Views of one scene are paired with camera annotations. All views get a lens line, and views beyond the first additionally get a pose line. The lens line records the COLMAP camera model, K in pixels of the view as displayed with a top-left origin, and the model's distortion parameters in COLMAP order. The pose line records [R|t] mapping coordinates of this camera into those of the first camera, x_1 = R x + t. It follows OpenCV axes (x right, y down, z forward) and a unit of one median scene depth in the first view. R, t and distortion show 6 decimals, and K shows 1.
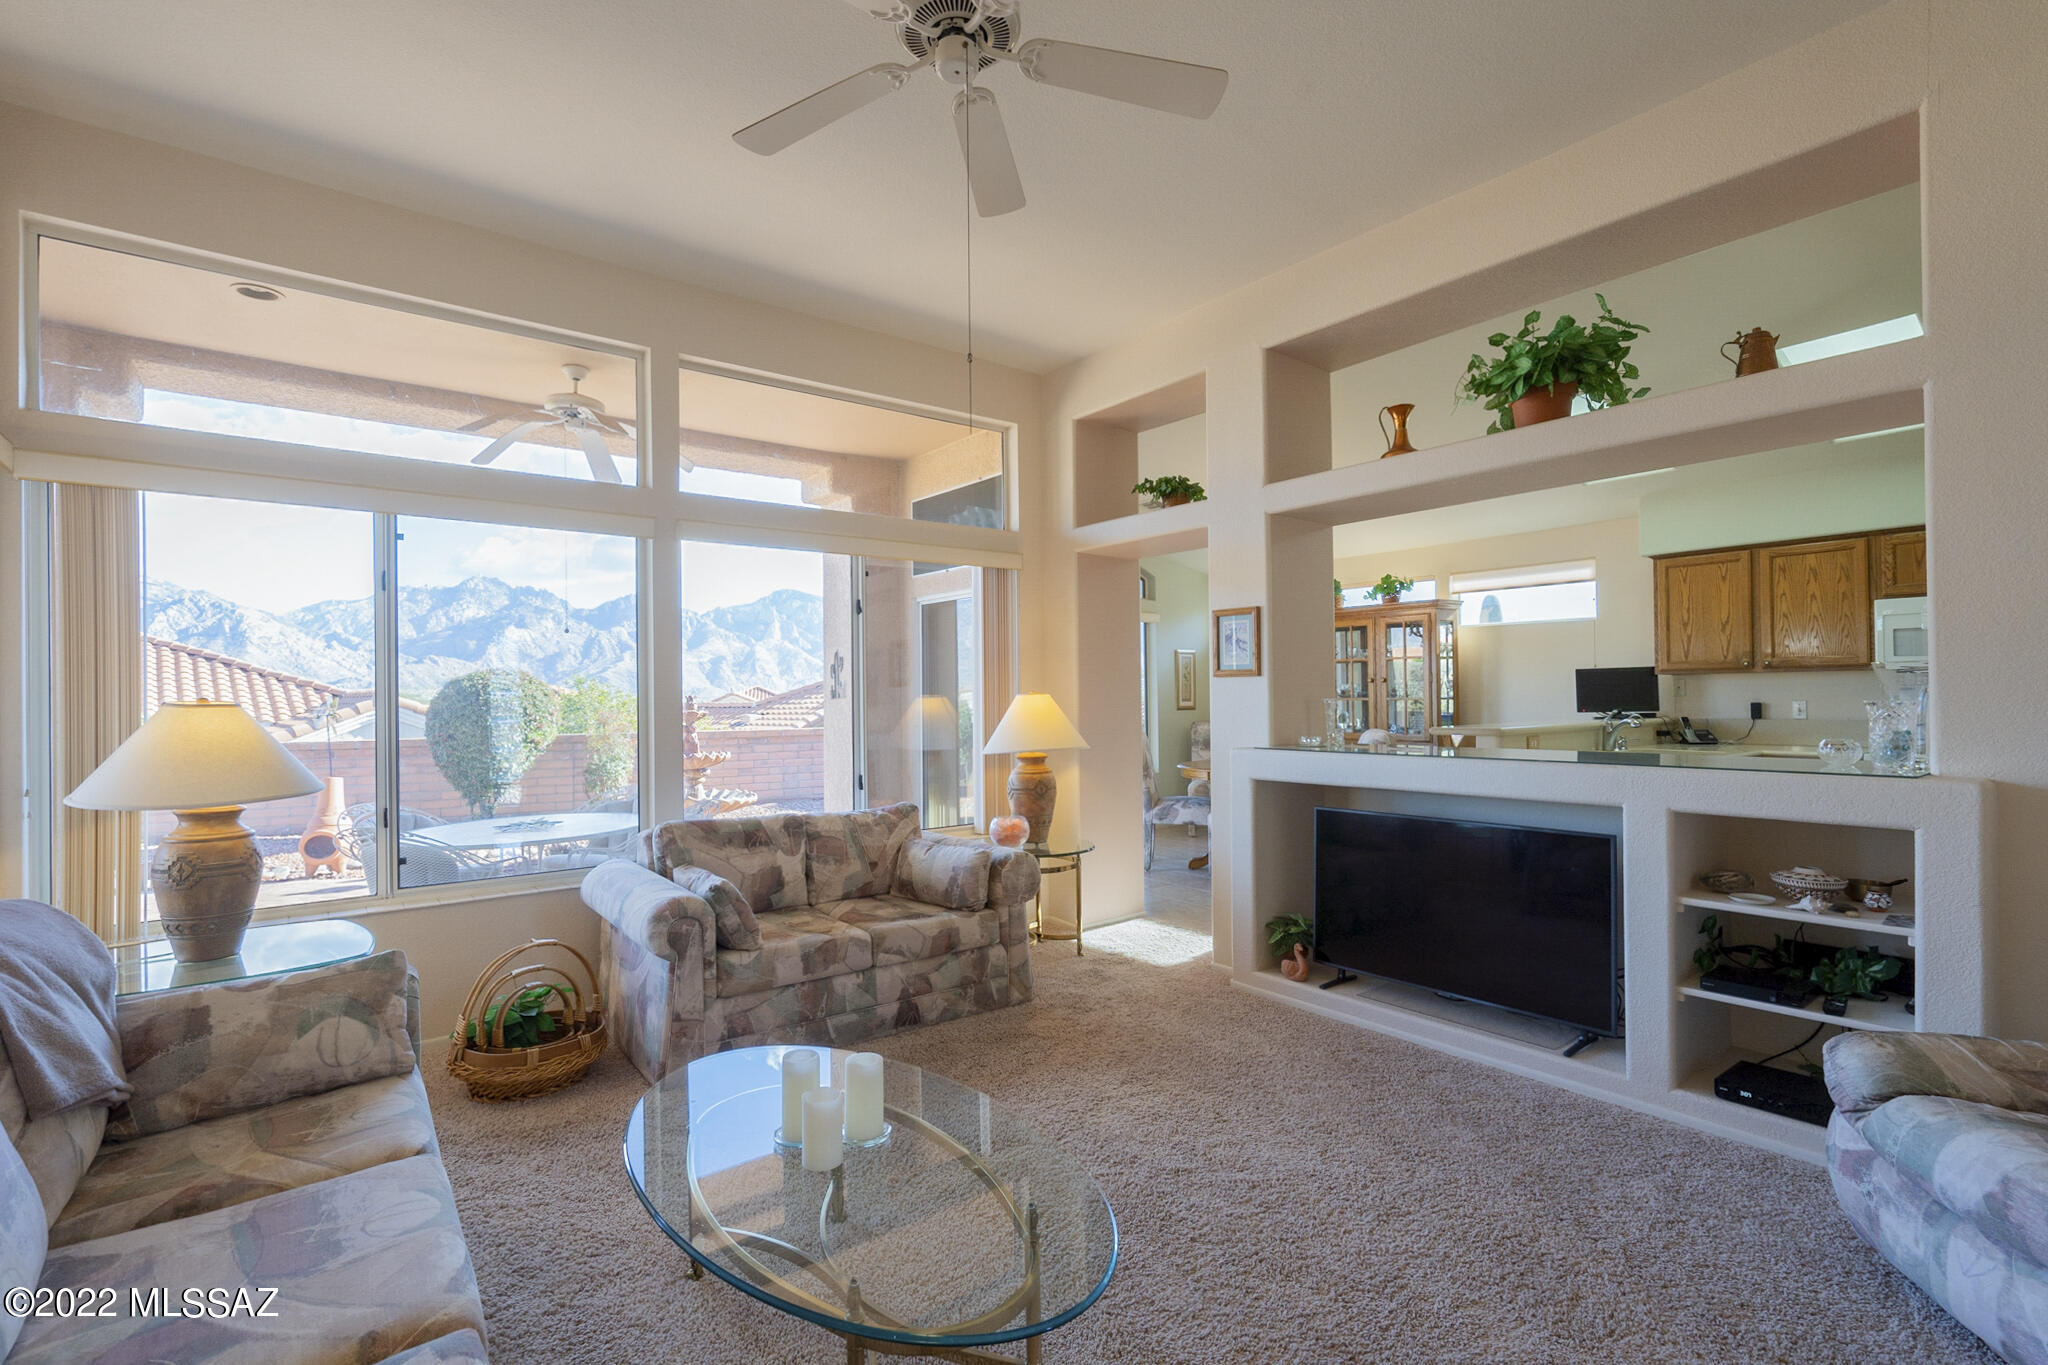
lens RADIAL K [[929.4, 0, 1015.0], [0, 929.4, 693.7], [0, 0, 1]] dist [0.000252, 0.000924]
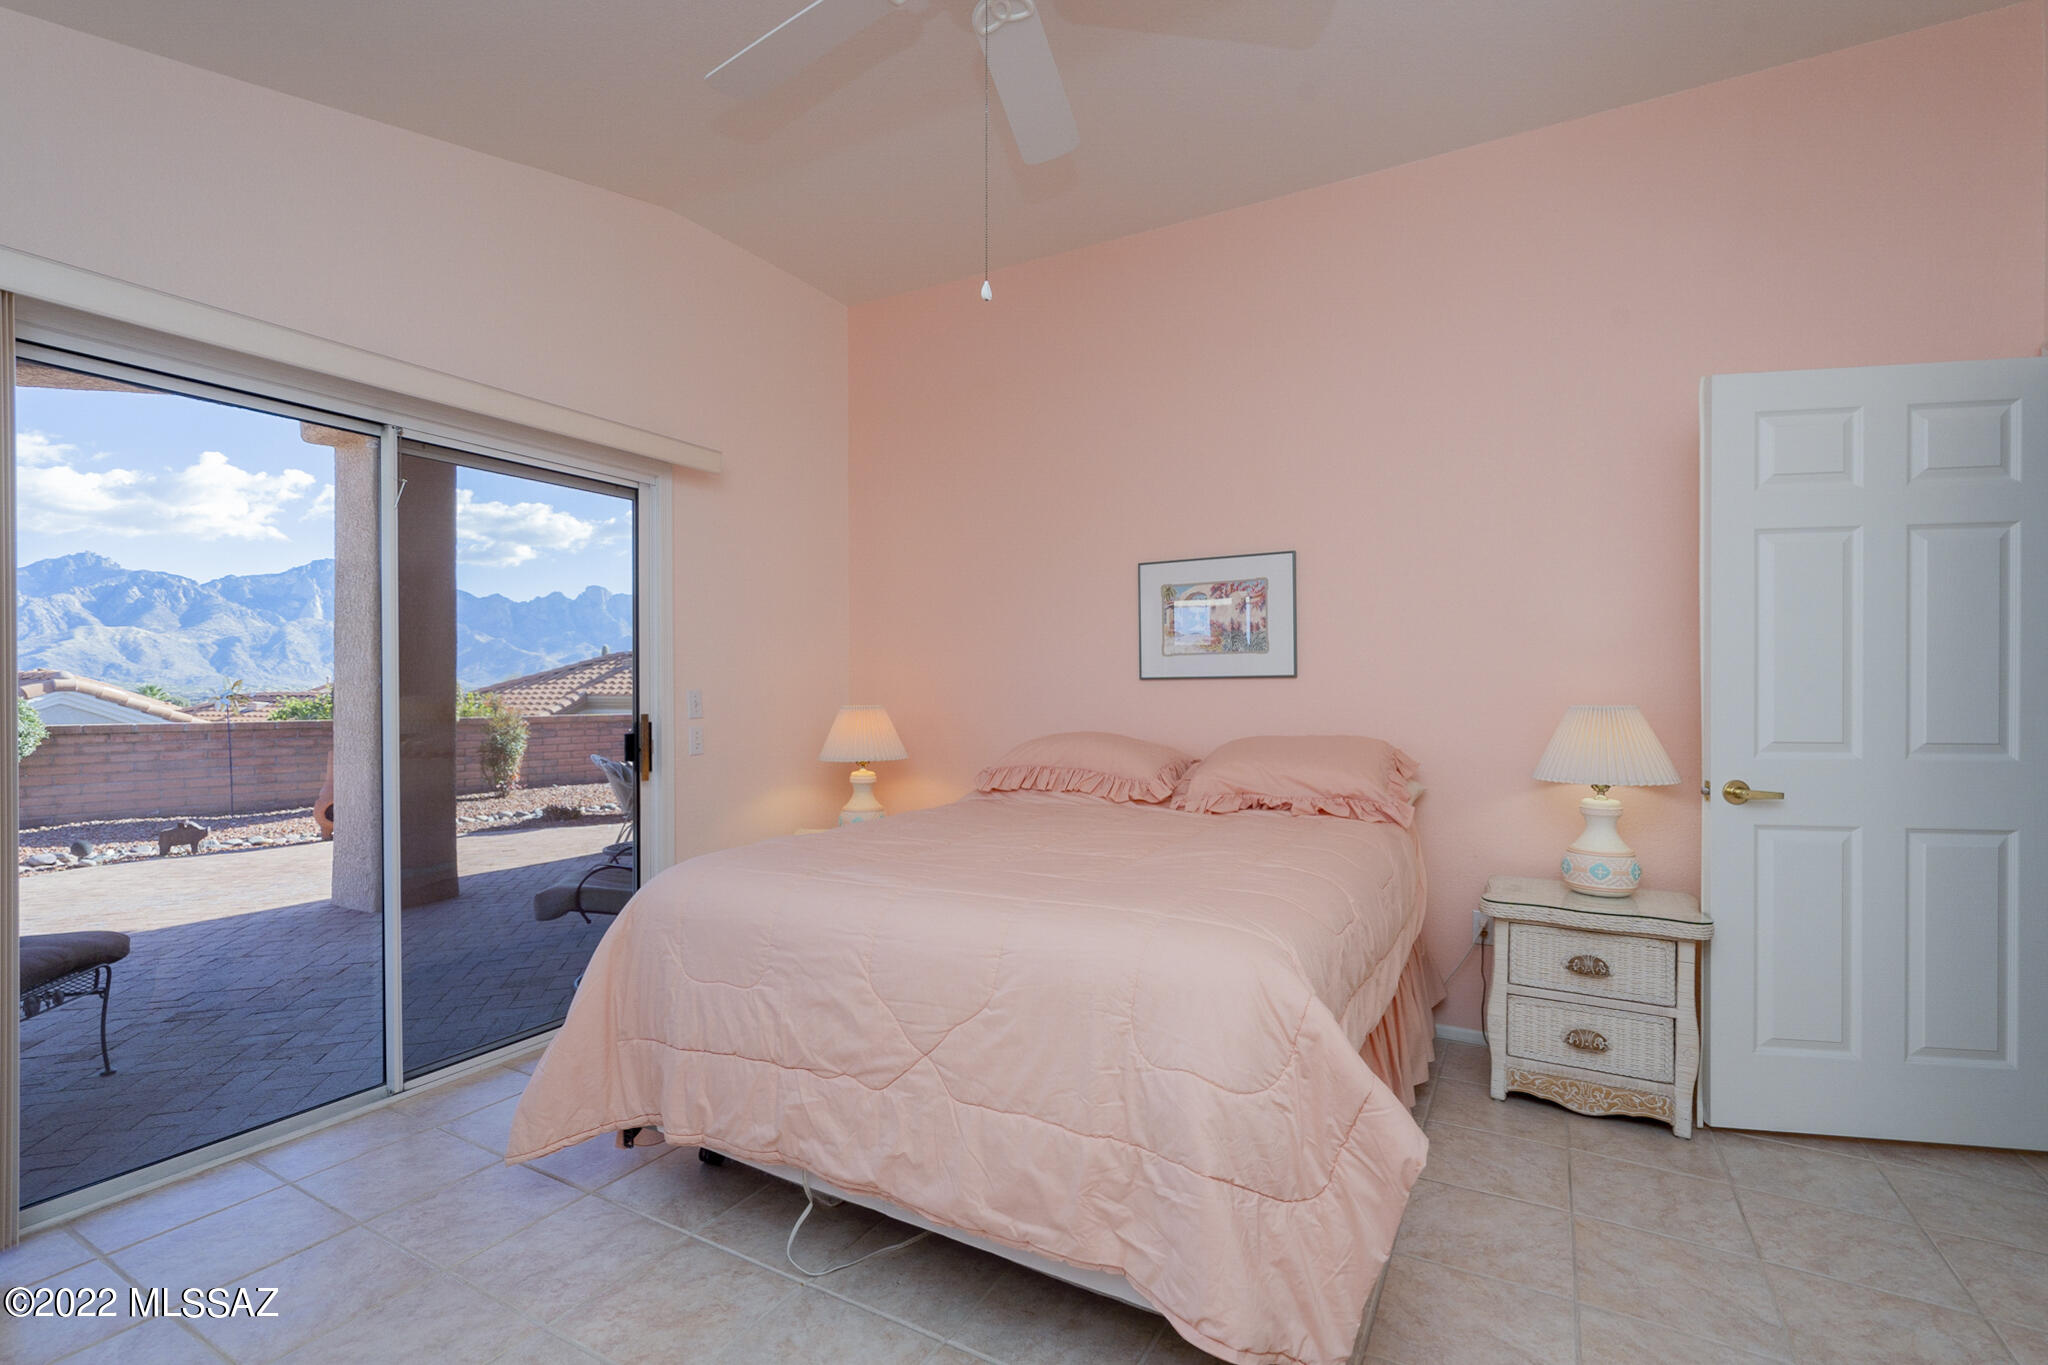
lens RADIAL K [[929.4, 0, 1015.0], [0, 929.4, 693.7], [0, 0, 1]] dist [0.000252, 0.000924]
pose [[0.923562, 0.010589, 0.383303, -0.878644], [-0.011761, 0.999931, 0.000714, 0.025011], [-0.383268, -0.005167, 0.923623, -0.706656]]
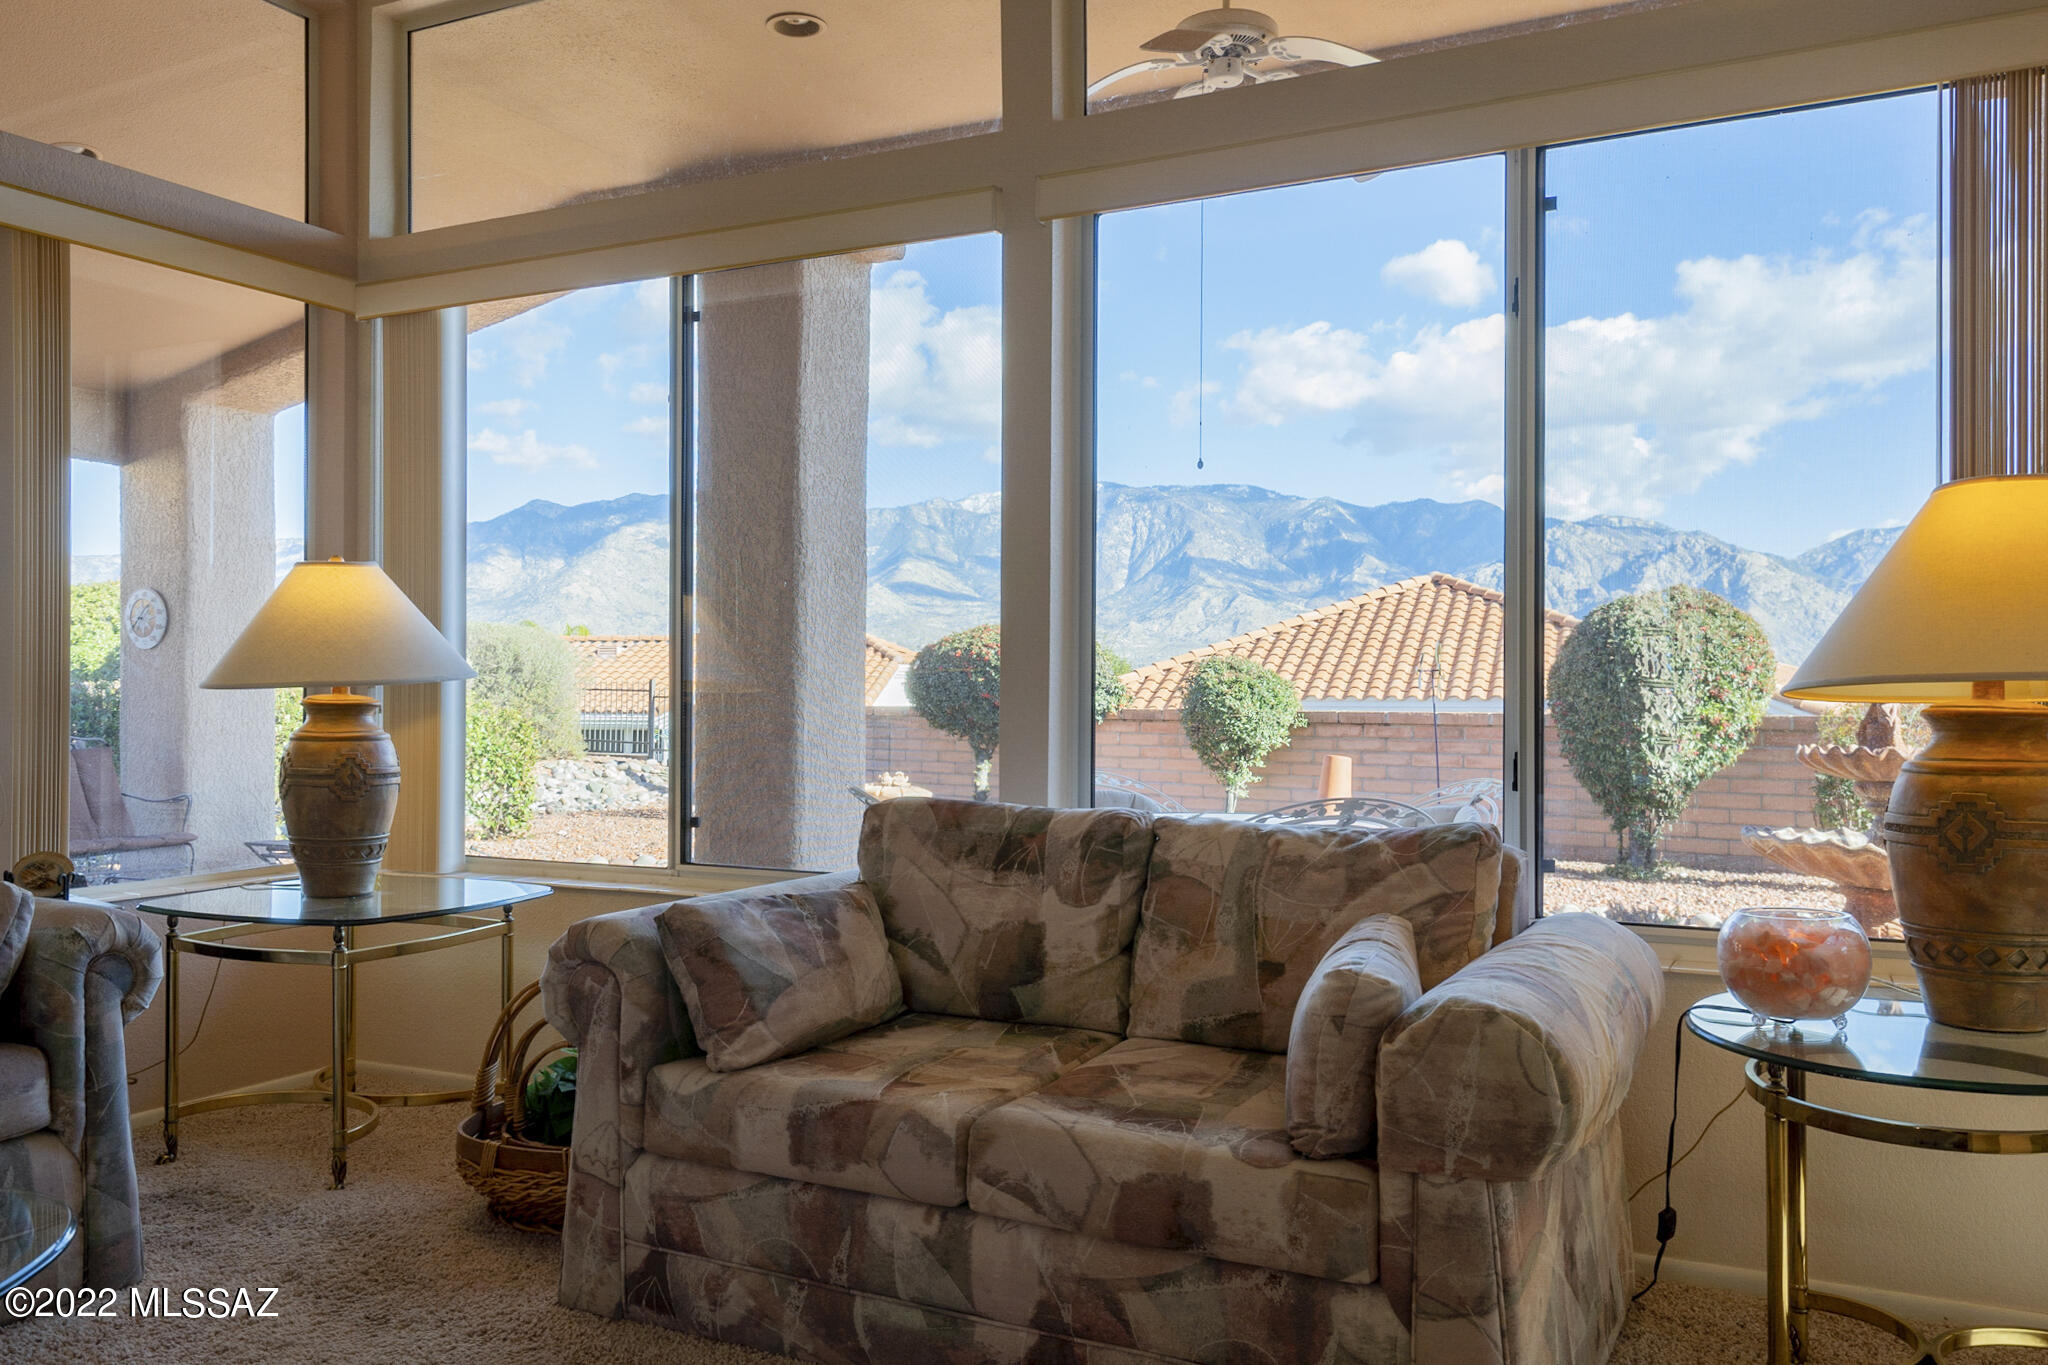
lens RADIAL K [[1586.3, 0, 1012.9], [0, 1586.3, 697.0], [0, 0, 1]] dist [0.010855, -0.005606]
pose [[0.432048, 0.015759, -0.901713, 0.378048], [-0.004831, 0.999873, 0.015160, 0.068771], [0.901838, -0.002193, 0.432069, 0.652661]]
